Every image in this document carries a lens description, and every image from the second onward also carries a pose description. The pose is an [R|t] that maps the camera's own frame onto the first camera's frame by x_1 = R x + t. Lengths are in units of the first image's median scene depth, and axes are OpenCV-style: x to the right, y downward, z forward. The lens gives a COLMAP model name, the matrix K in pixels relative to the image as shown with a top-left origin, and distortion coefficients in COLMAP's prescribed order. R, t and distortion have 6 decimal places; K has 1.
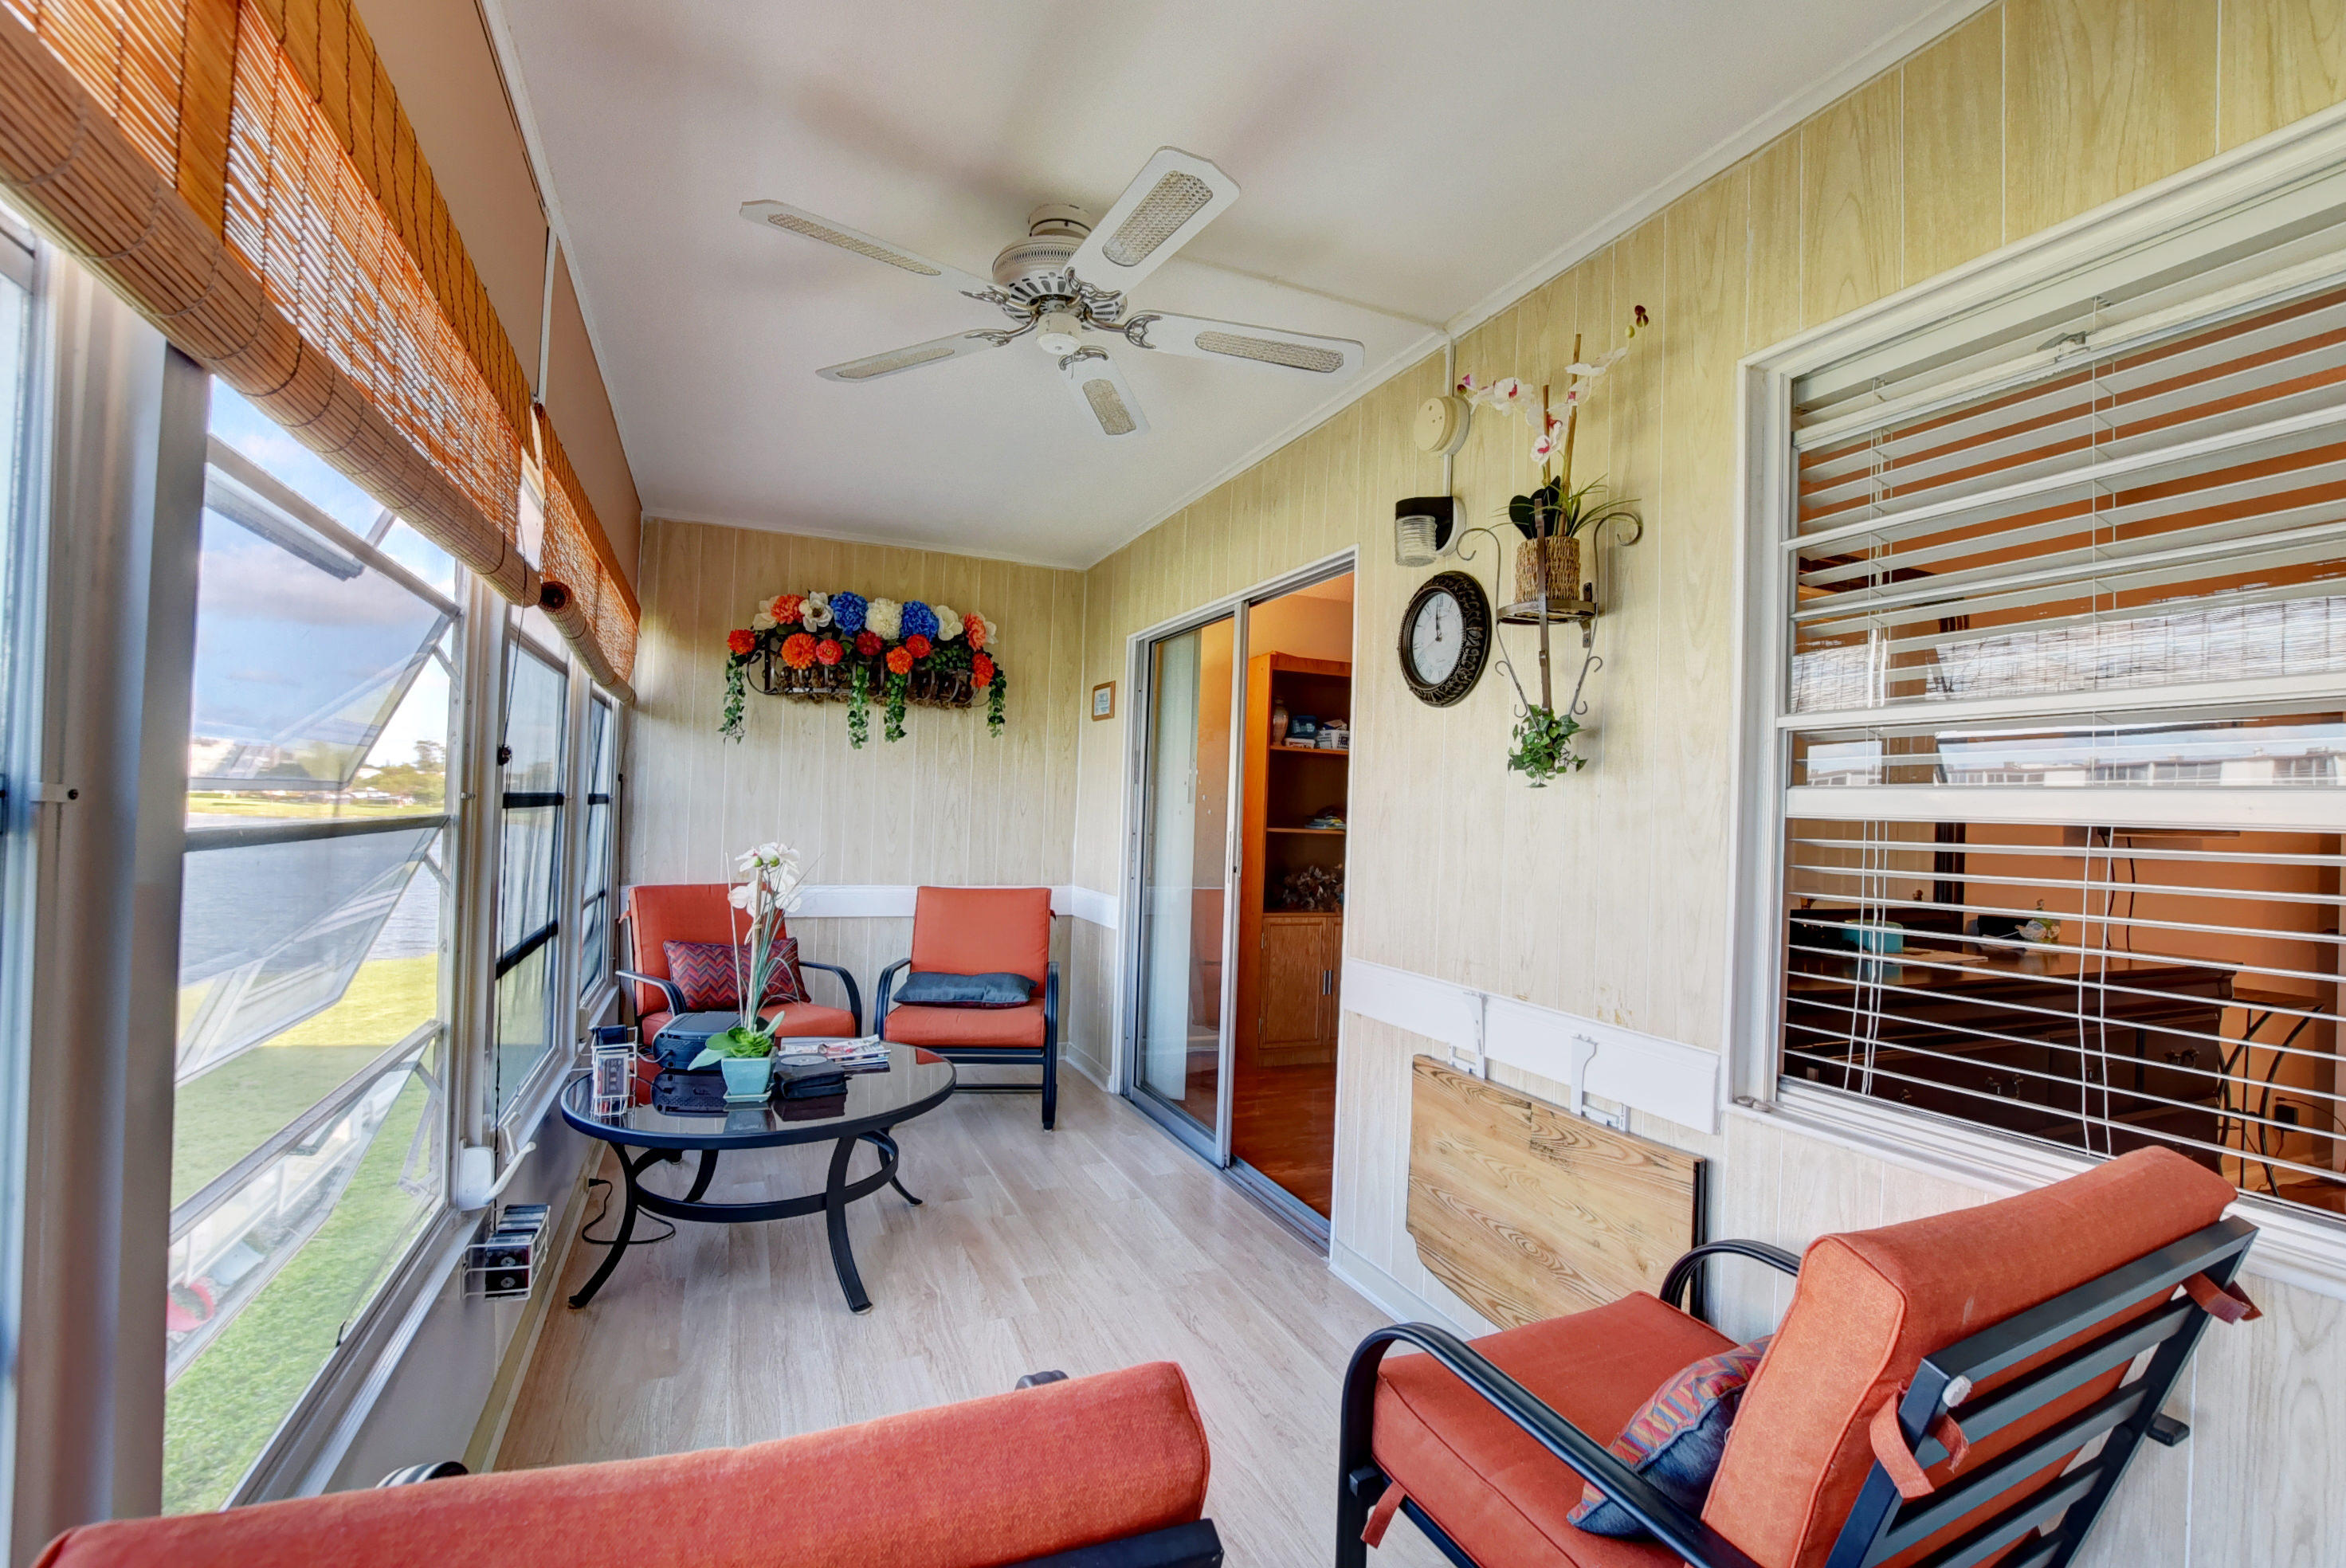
lens RADIAL K [[1036.3, 0, 1166.2], [0, 1036.3, 791.9], [0, 0, 1]] dist [-0.023189, 0.001662]
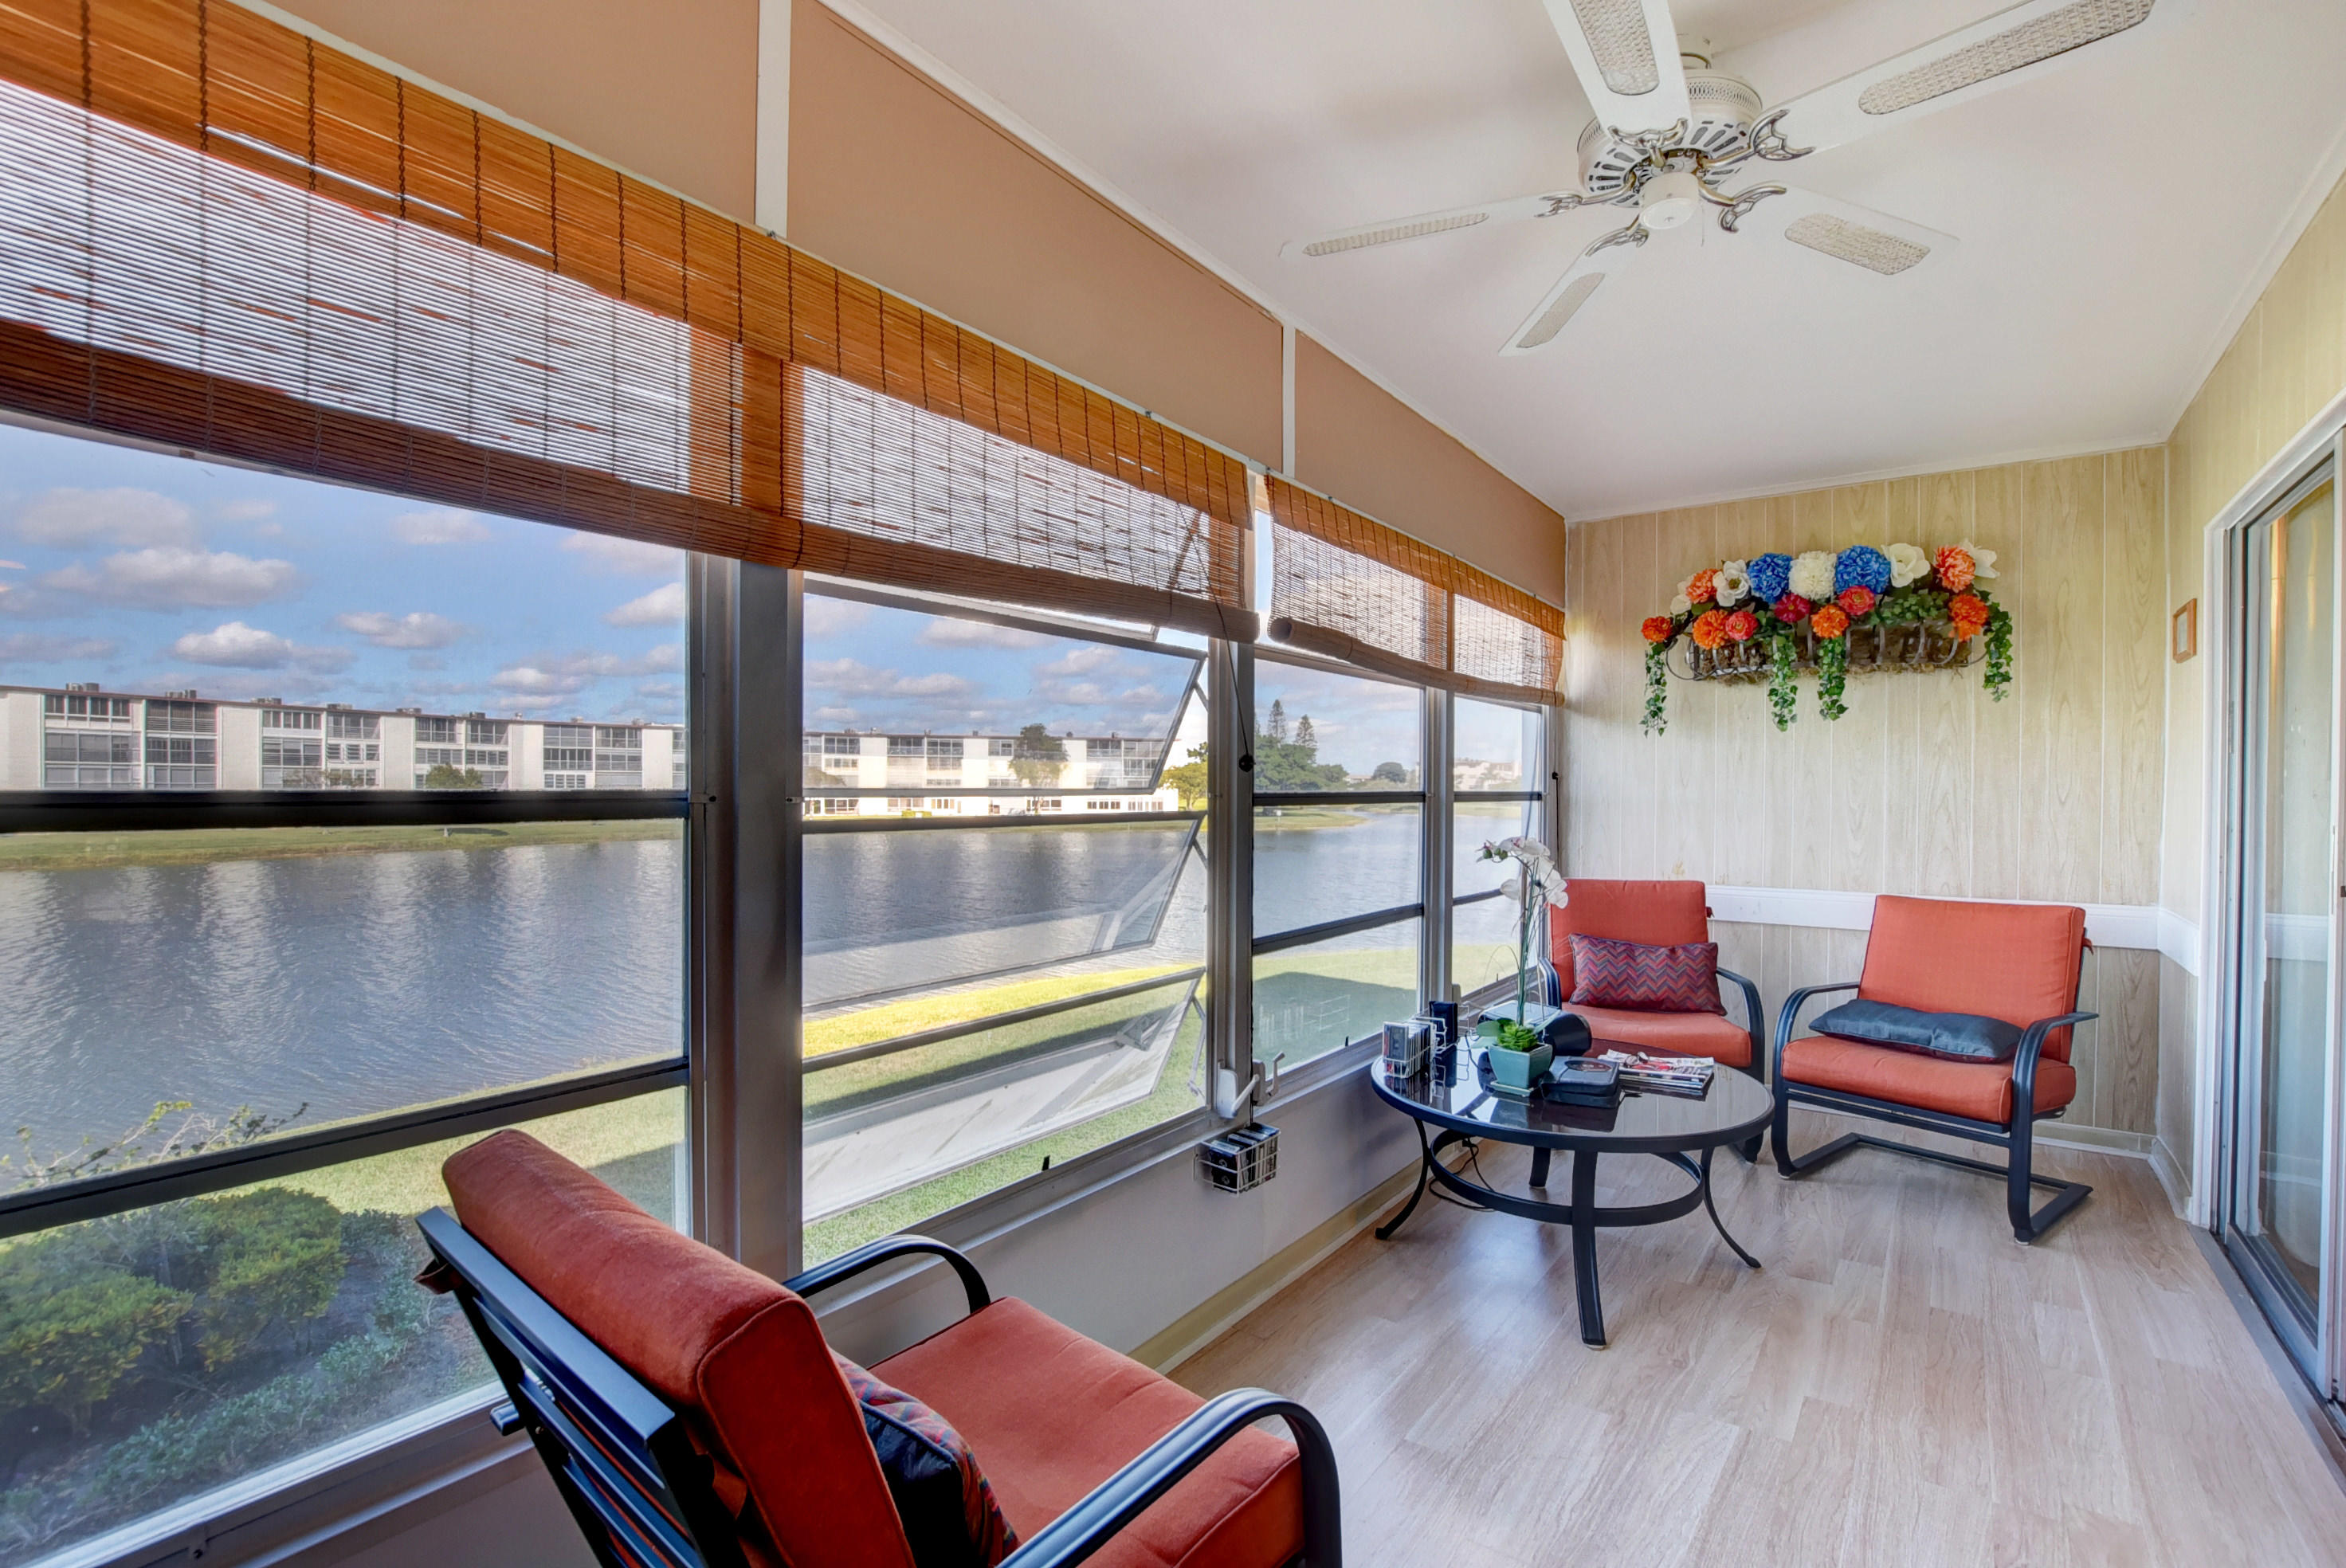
lens RADIAL K [[1036.3, 0, 1187.1], [0, 1036.3, 790.4], [0, 0, 1]] dist [-0.023189, 0.001662]
pose [[0.515117, -0.028206, -0.856655, 0.179826], [0.028235, 0.999474, -0.015931, 0.007287], [0.856654, -0.015982, 0.515643, 0.126701]]
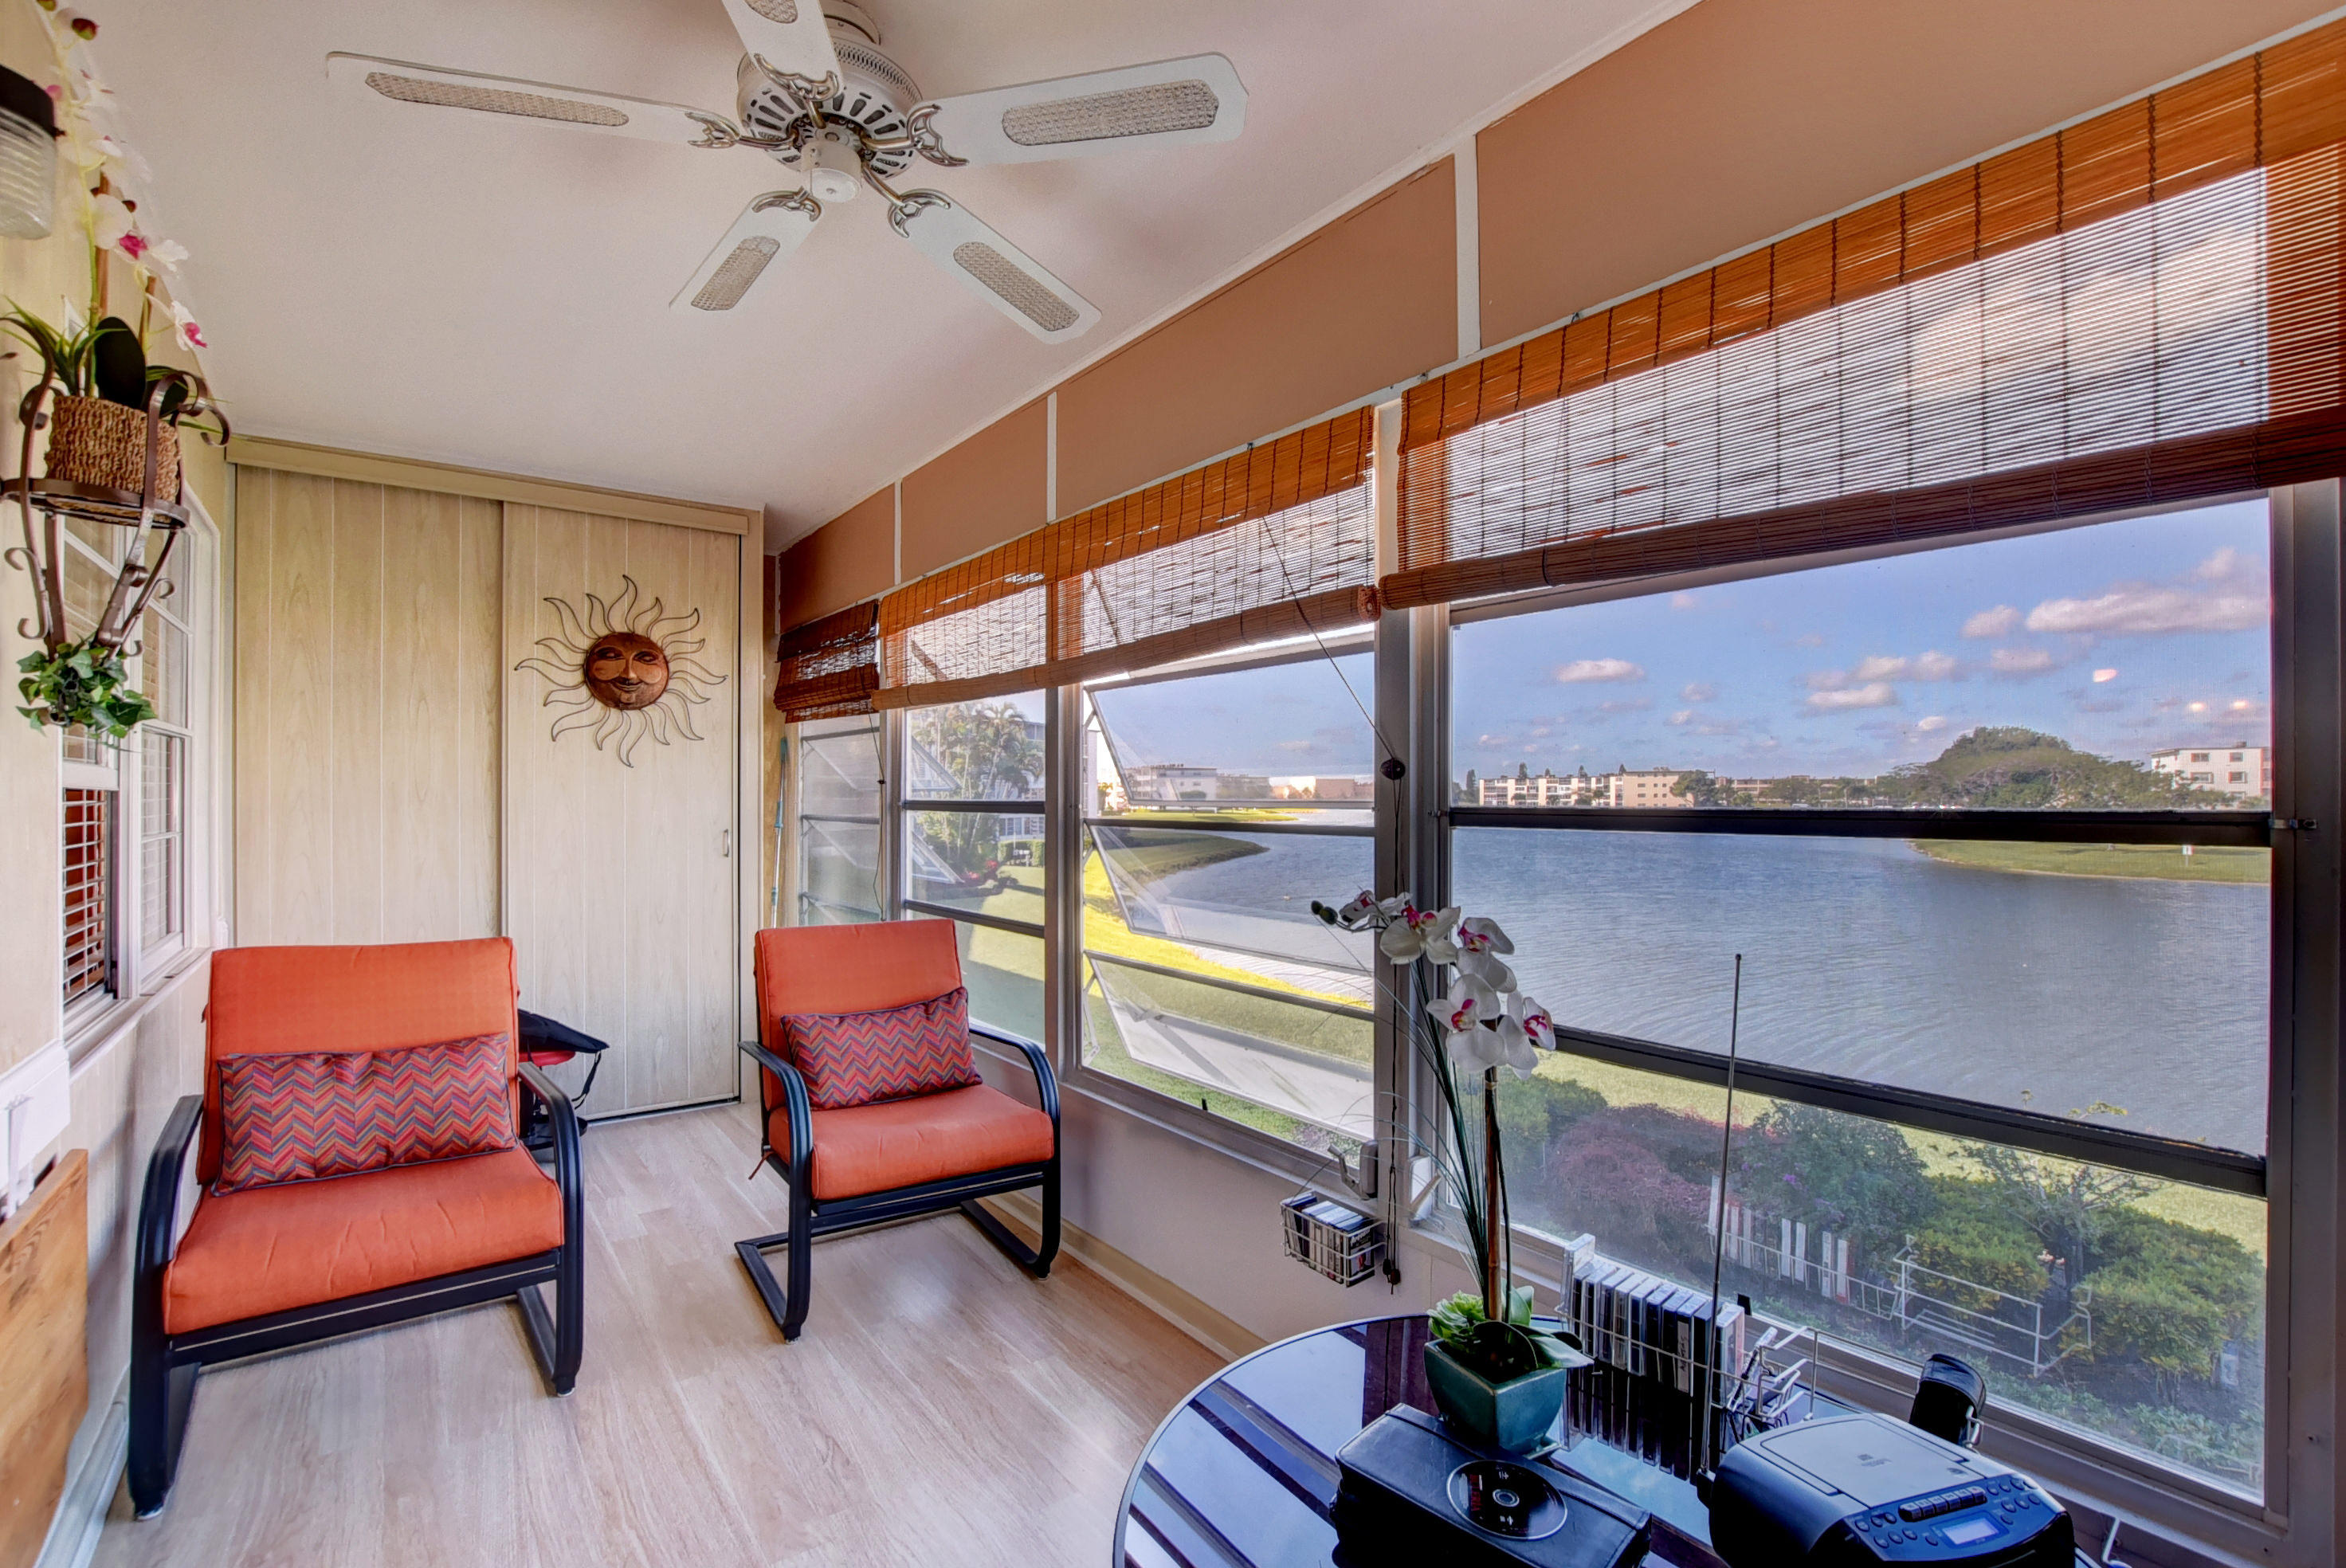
lens RADIAL K [[1036.3, 0, 1160.1], [0, 1036.3, 794.1], [0, 0, 1]] dist [-0.023189, 0.001662]
pose [[-0.966796, -0.035413, -0.253085, -0.082730], [-0.028796, 0.999141, -0.029804, 0.011105], [0.253923, -0.021527, -0.966985, 0.869296]]
